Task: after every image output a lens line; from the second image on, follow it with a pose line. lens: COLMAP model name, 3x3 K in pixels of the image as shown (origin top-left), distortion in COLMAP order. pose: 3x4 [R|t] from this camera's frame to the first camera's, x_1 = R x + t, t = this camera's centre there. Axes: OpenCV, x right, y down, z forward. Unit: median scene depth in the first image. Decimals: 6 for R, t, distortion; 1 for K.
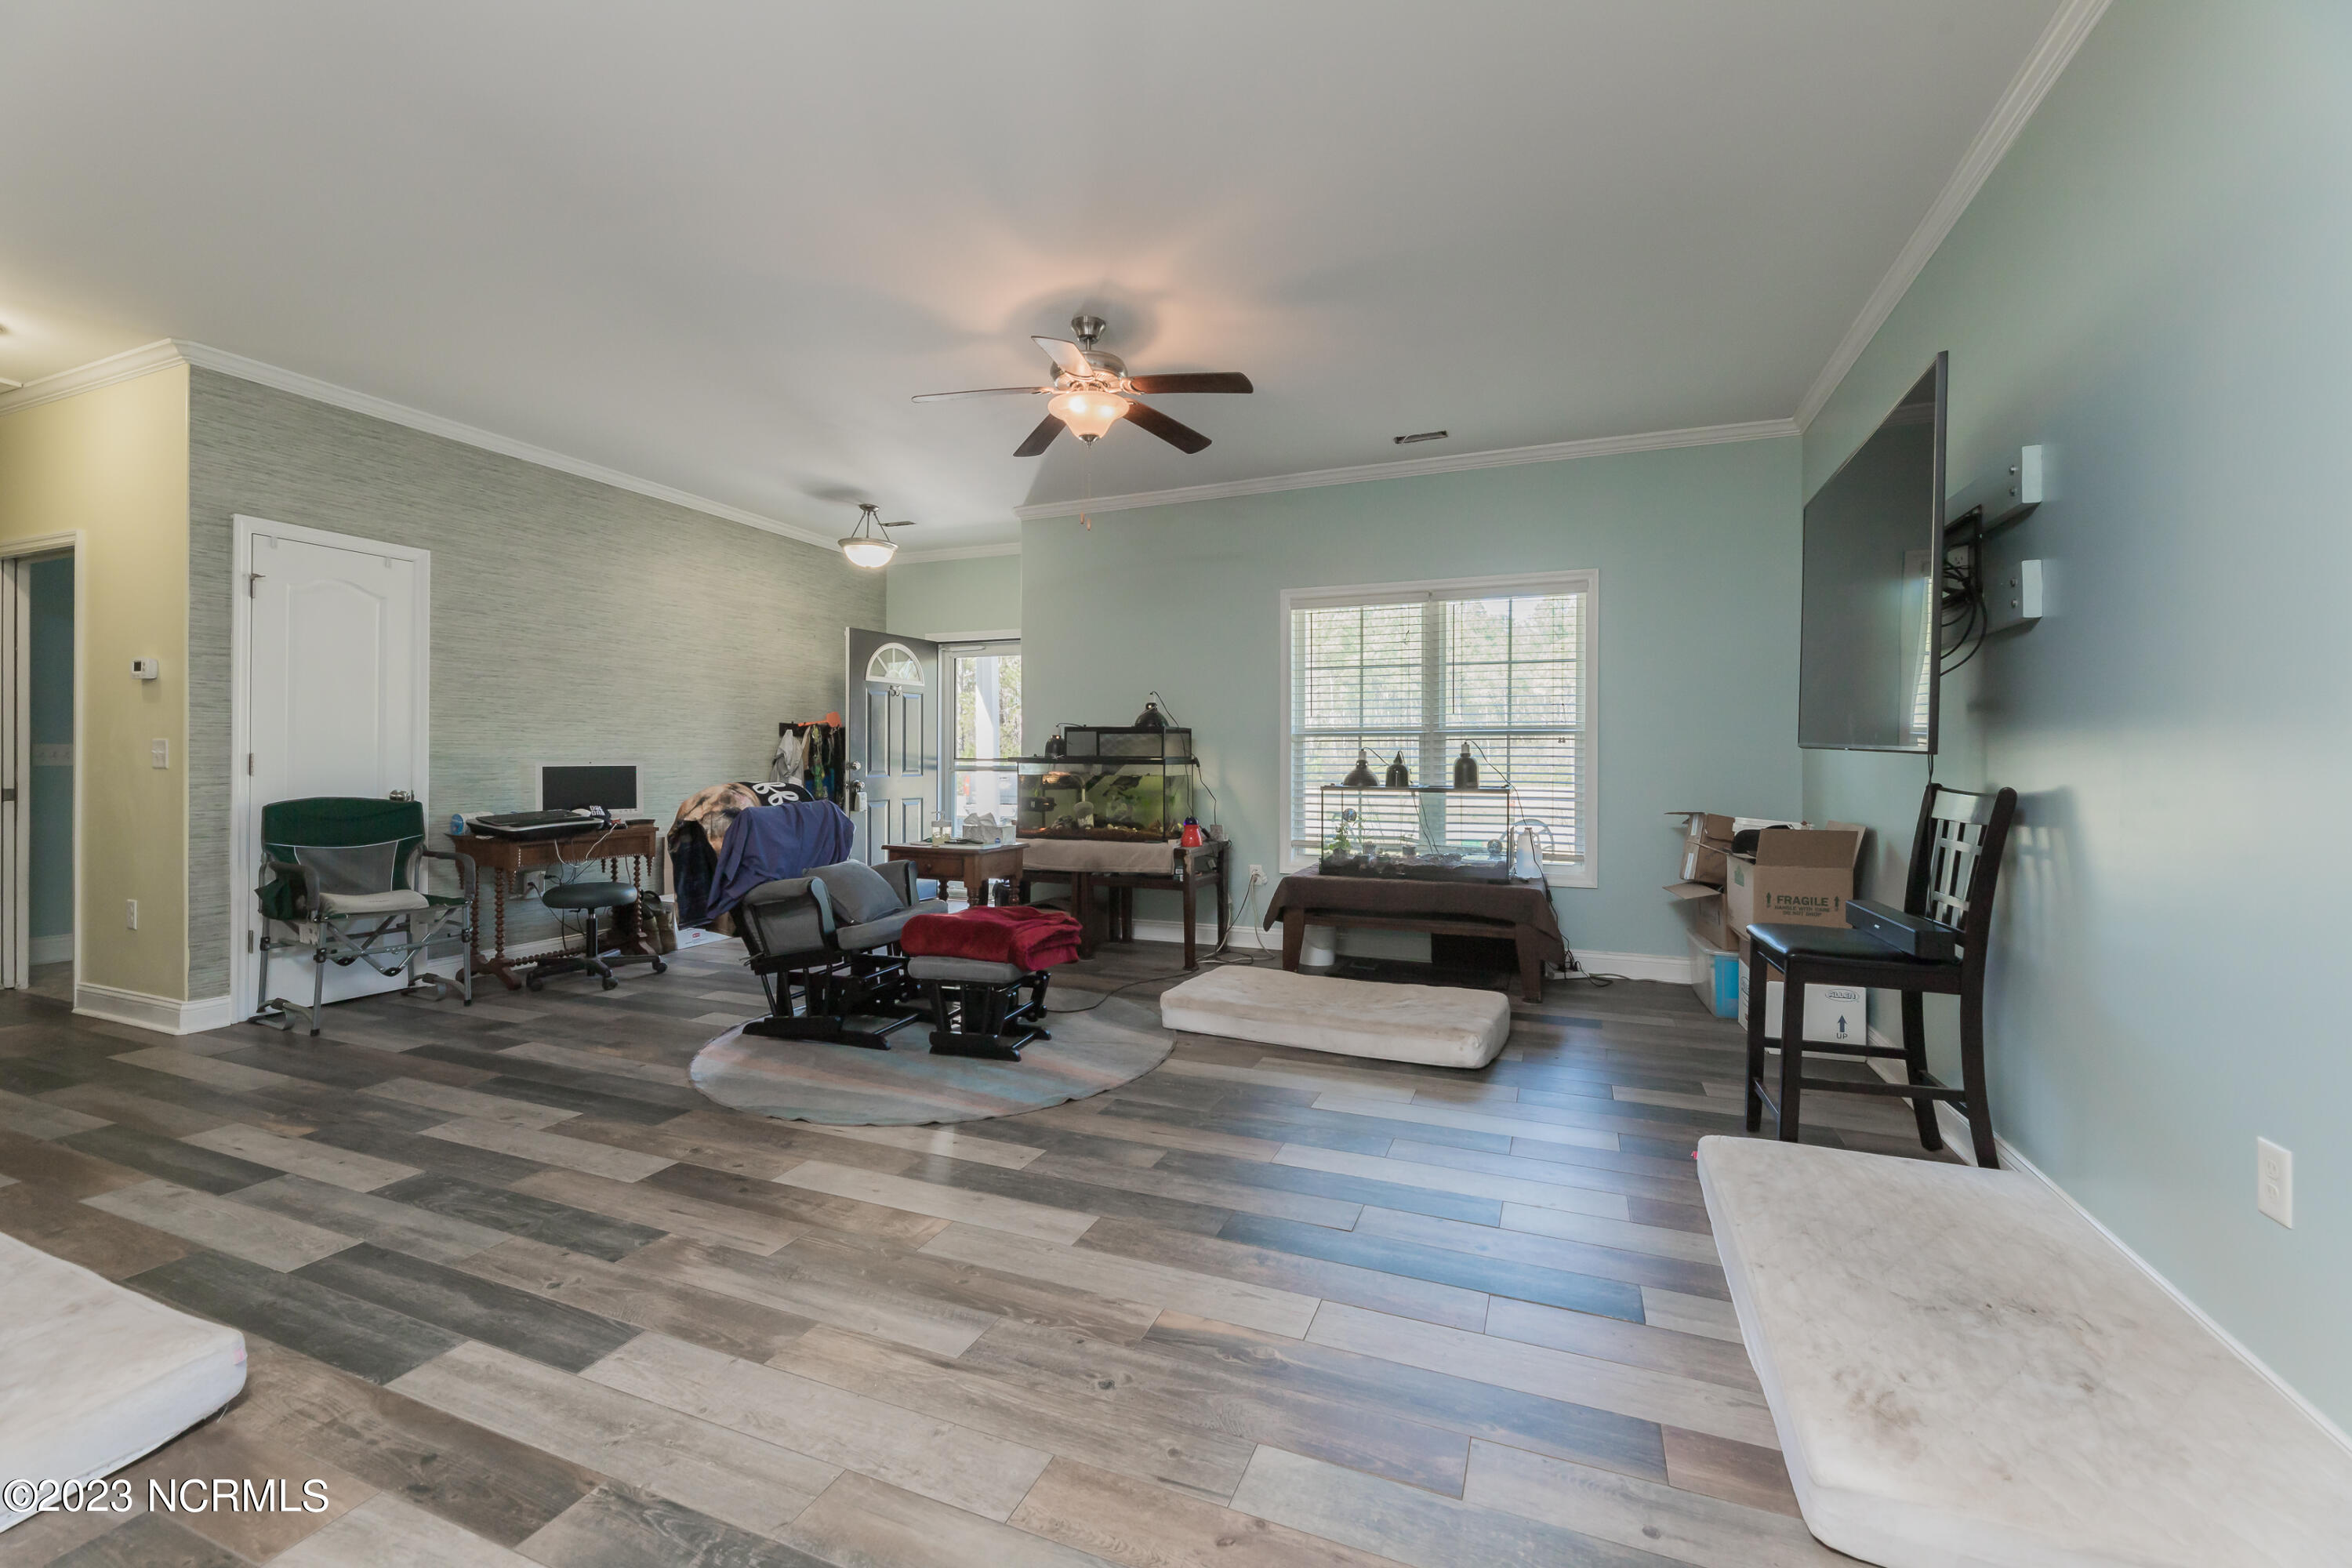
lens RADIAL K [[975.4, 0, 1195.9], [0, 975.4, 753.6], [0, 0, 1]] dist [-0.001944, -0.000414]
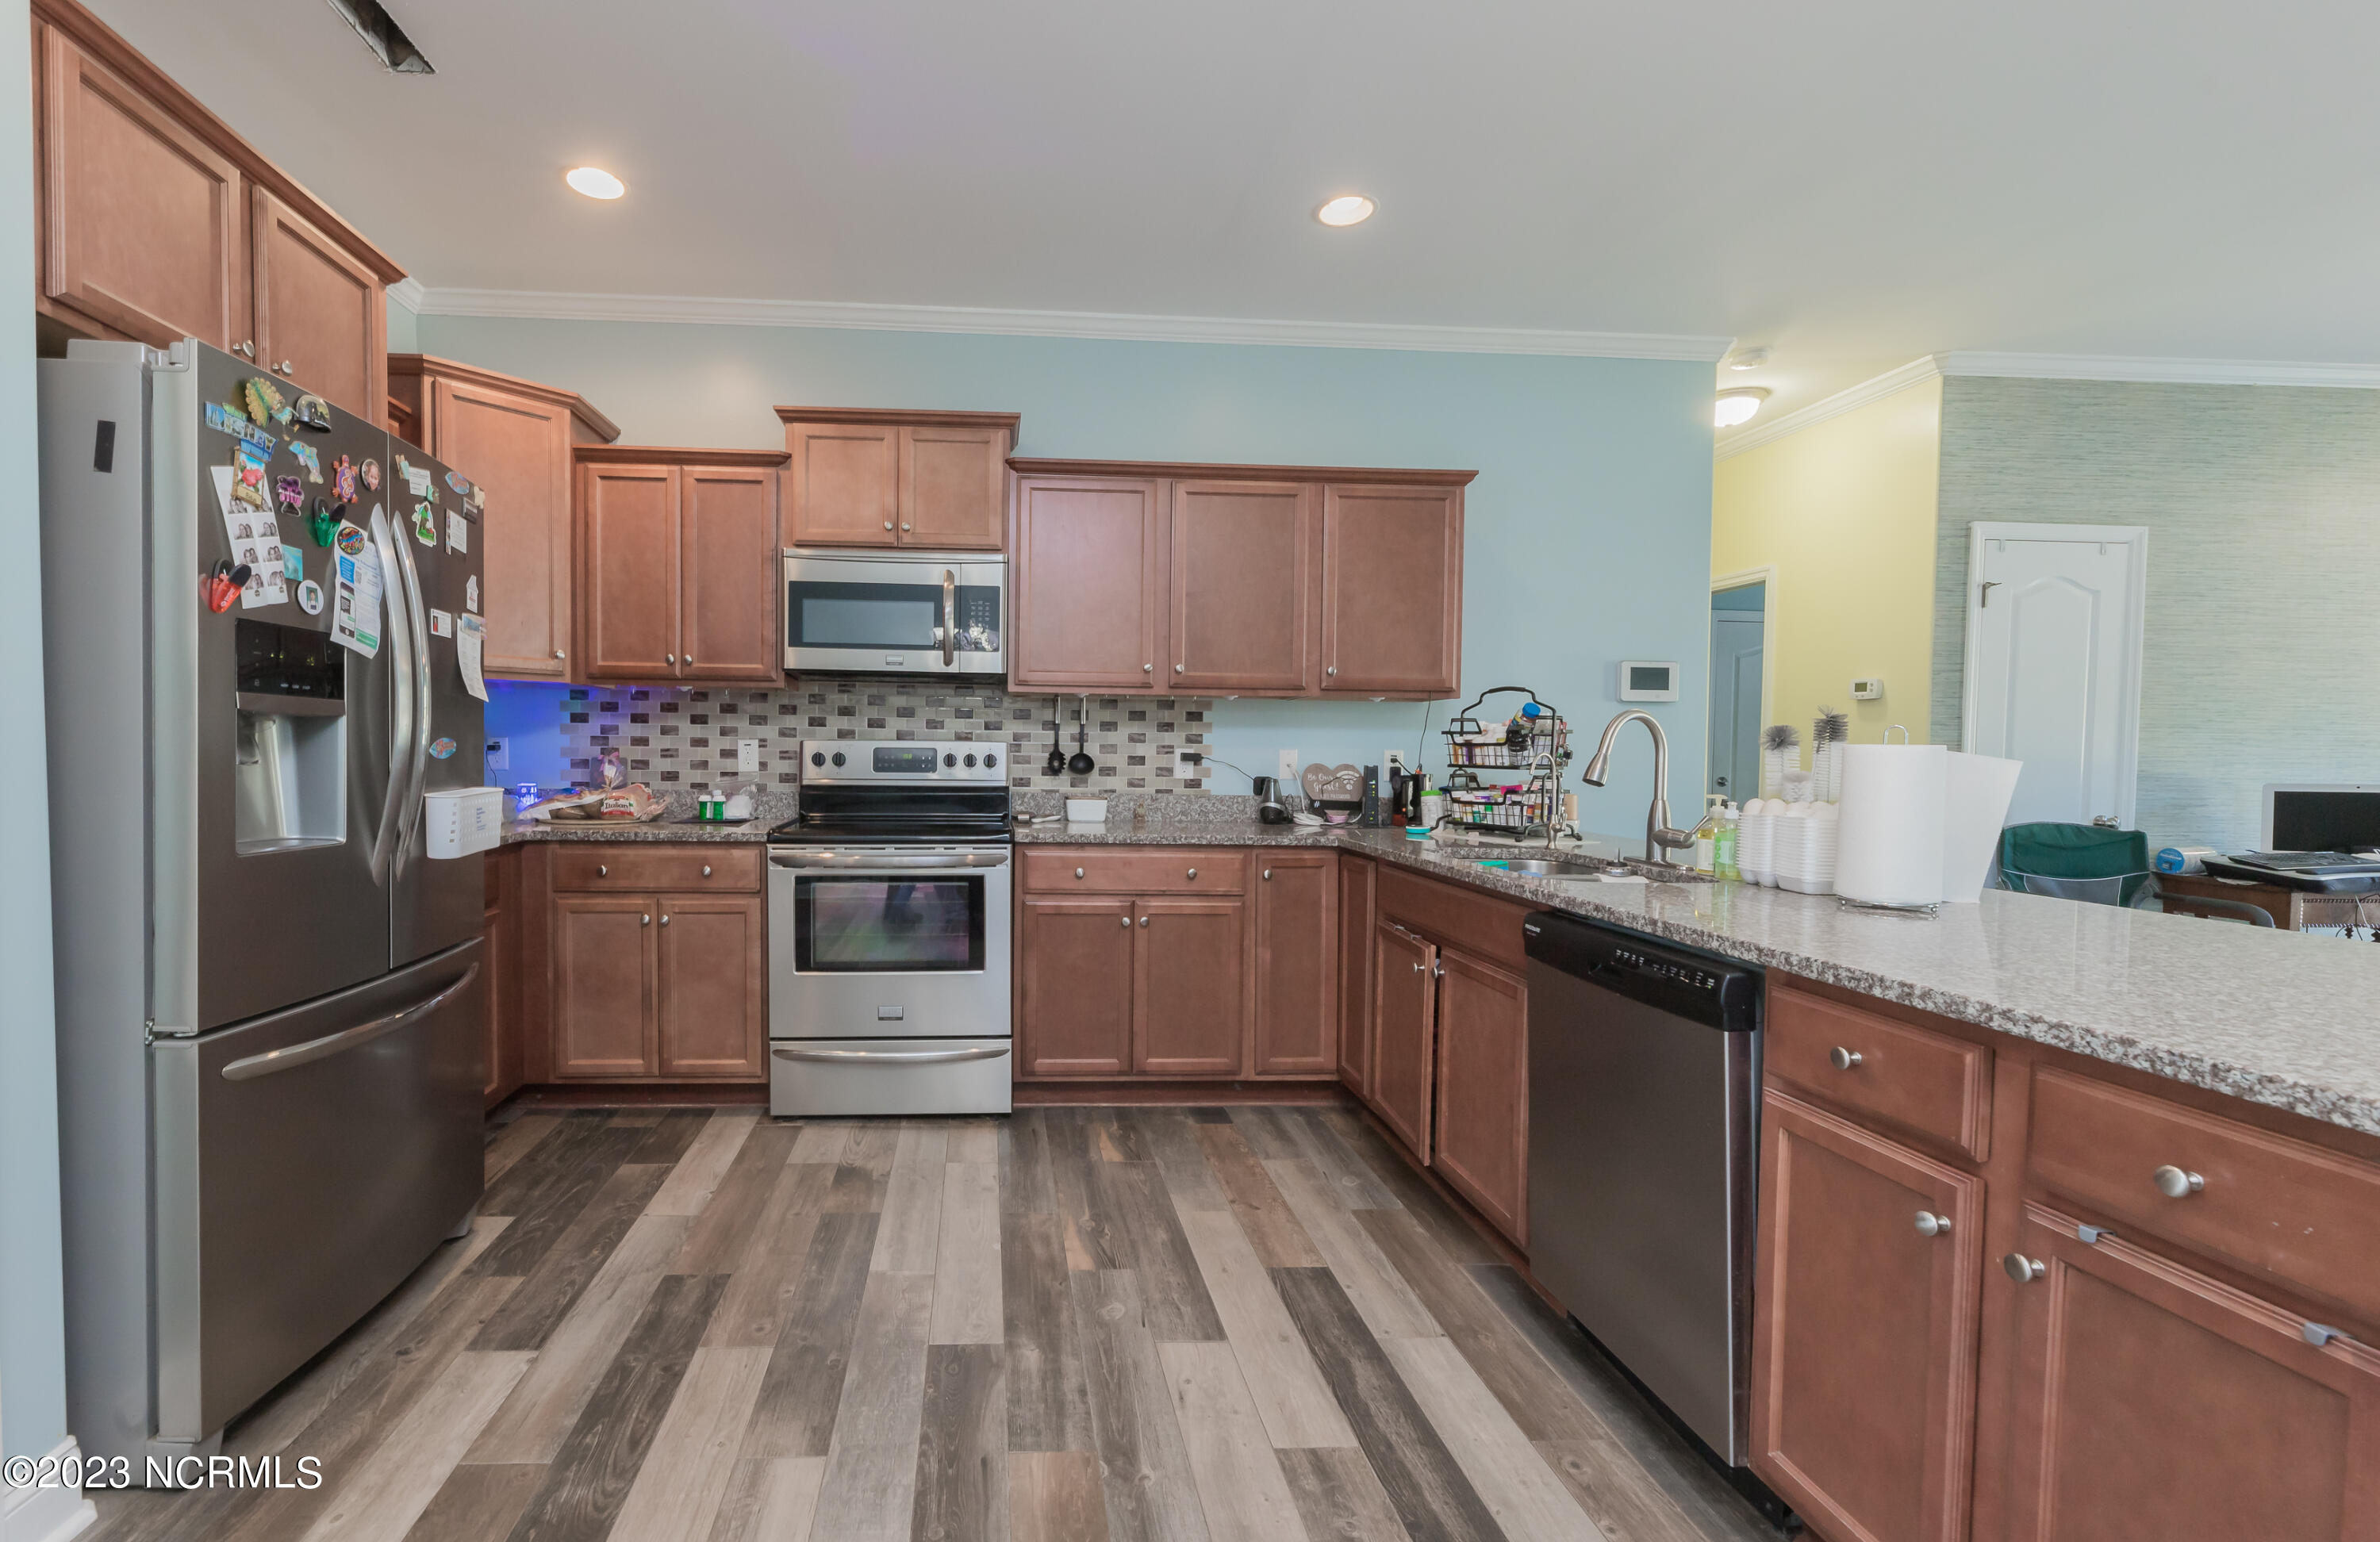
lens RADIAL K [[1072.9, 0, 1037.9], [0, 1072.9, 784.2], [0, 0, 1]] dist [-0.002420, -0.001147]
pose [[0.412368, 0.032488, -0.910438, -0.421999], [-0.004055, 0.999419, 0.033827, -0.021735], [0.911008, -0.010258, 0.412261, -0.287677]]
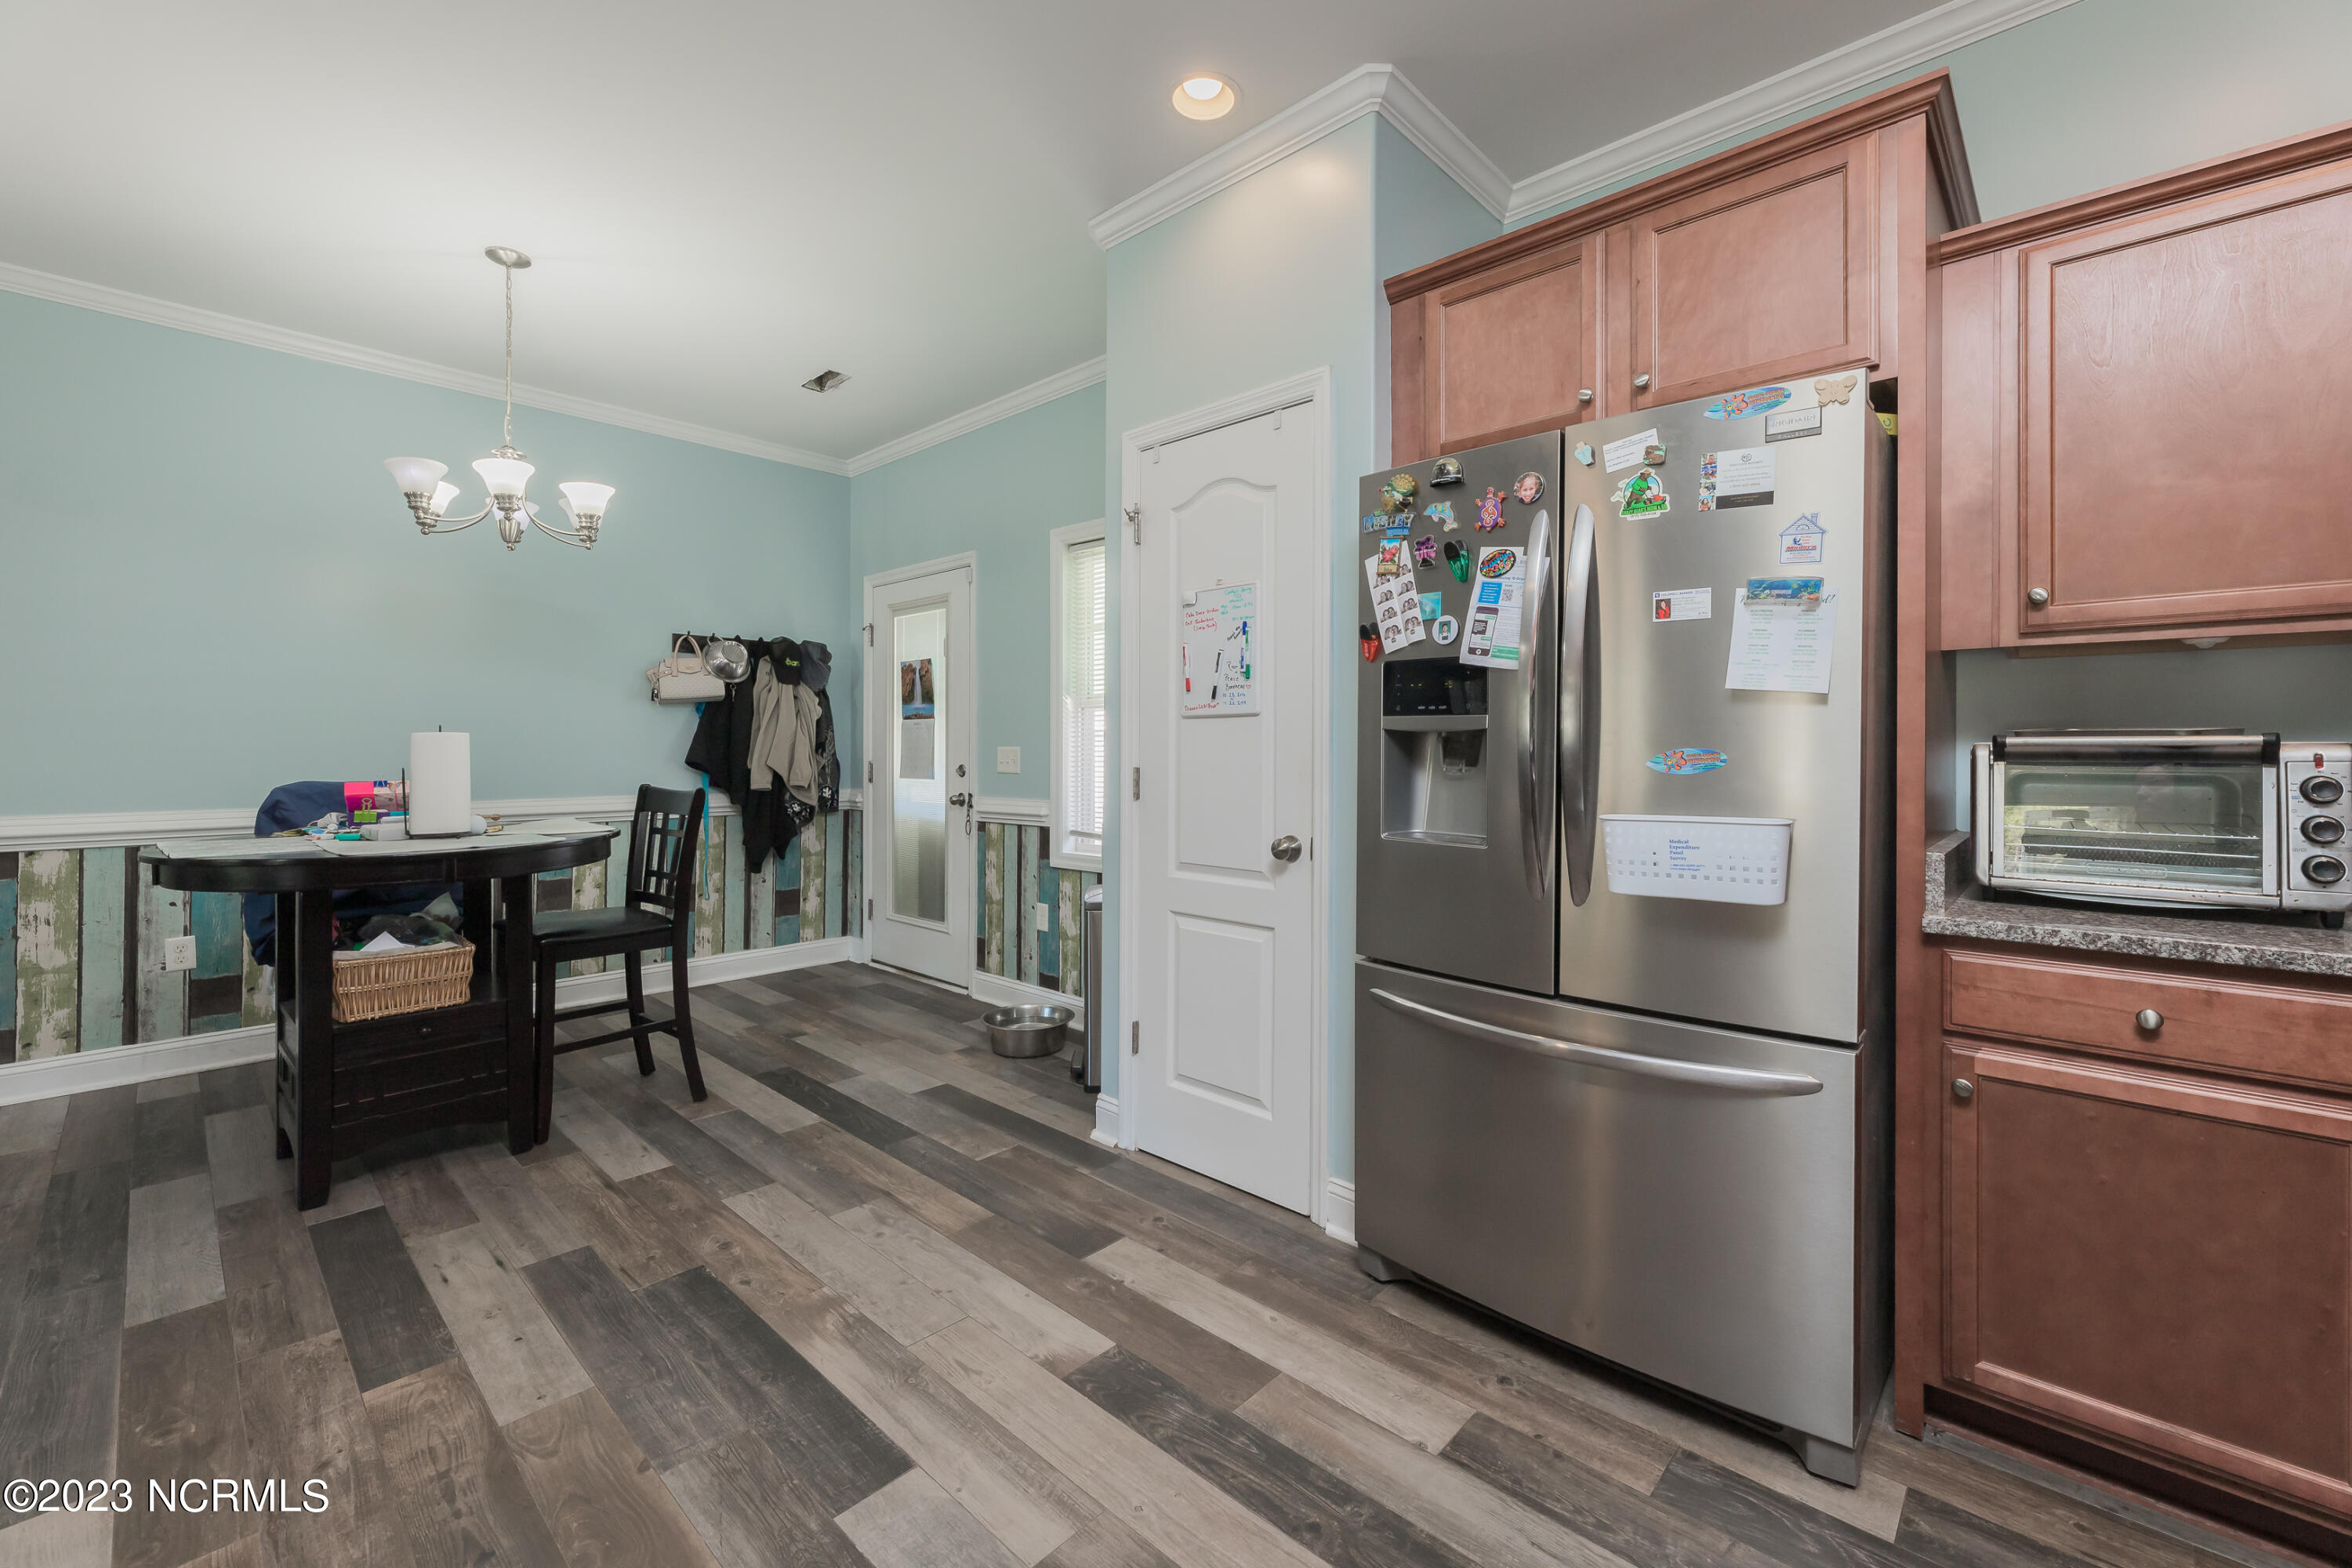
lens RADIAL K [[975.4, 0, 1194.9], [0, 975.4, 753.2], [0, 0, 1]] dist [-0.001944, -0.000414]
pose [[-0.928789, -0.007350, 0.370535, -1.025527], [-0.008714, 0.999960, -0.002009, -0.021012], [-0.370506, -0.005095, -0.928816, 0.111539]]
